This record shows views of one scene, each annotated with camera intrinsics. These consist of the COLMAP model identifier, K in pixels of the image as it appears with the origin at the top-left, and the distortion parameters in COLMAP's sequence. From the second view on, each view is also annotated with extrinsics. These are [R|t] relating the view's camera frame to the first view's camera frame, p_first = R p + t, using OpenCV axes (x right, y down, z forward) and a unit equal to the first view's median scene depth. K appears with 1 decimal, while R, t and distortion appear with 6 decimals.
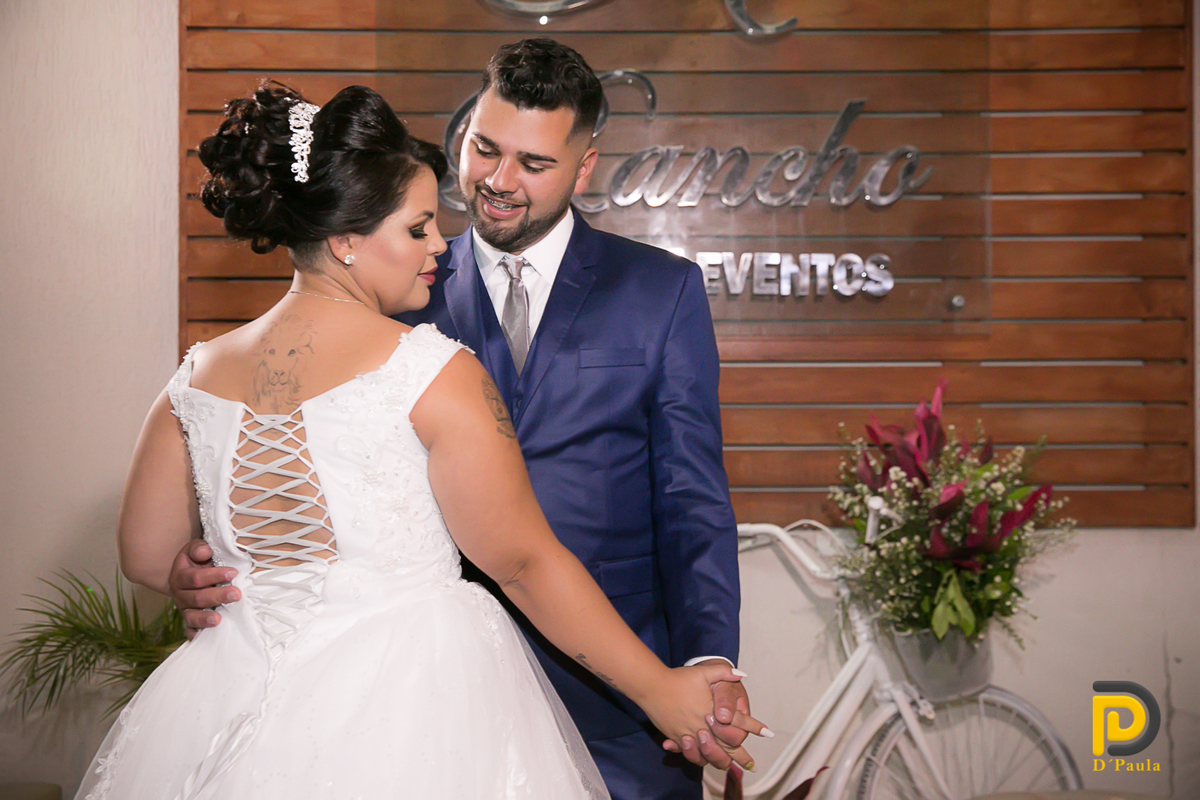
lens RADIAL K [[1628.9, 0, 600.0], [0, 1628.9, 400.0], [0, 0, 1]] dist [0.175184, 0.030369]
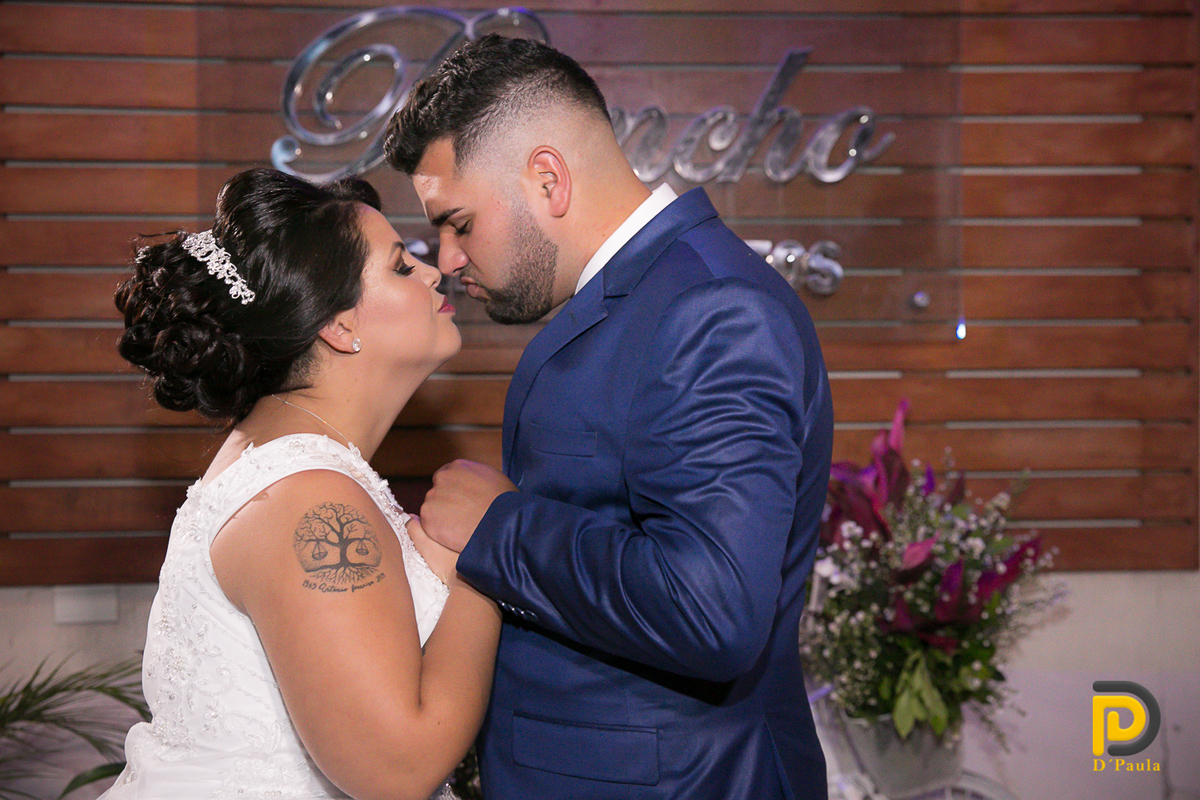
lens RADIAL K [[1817.0, 0, 604.0], [0, 1817.0, 443.4], [0, 0, 1]] dist [0.160231, 0.019633]
pose [[0.998603, -0.004028, 0.052684, 0.013281], [0.002135, 0.999352, 0.035928, -0.023143], [-0.052794, -0.035765, 0.997965, 0.107286]]
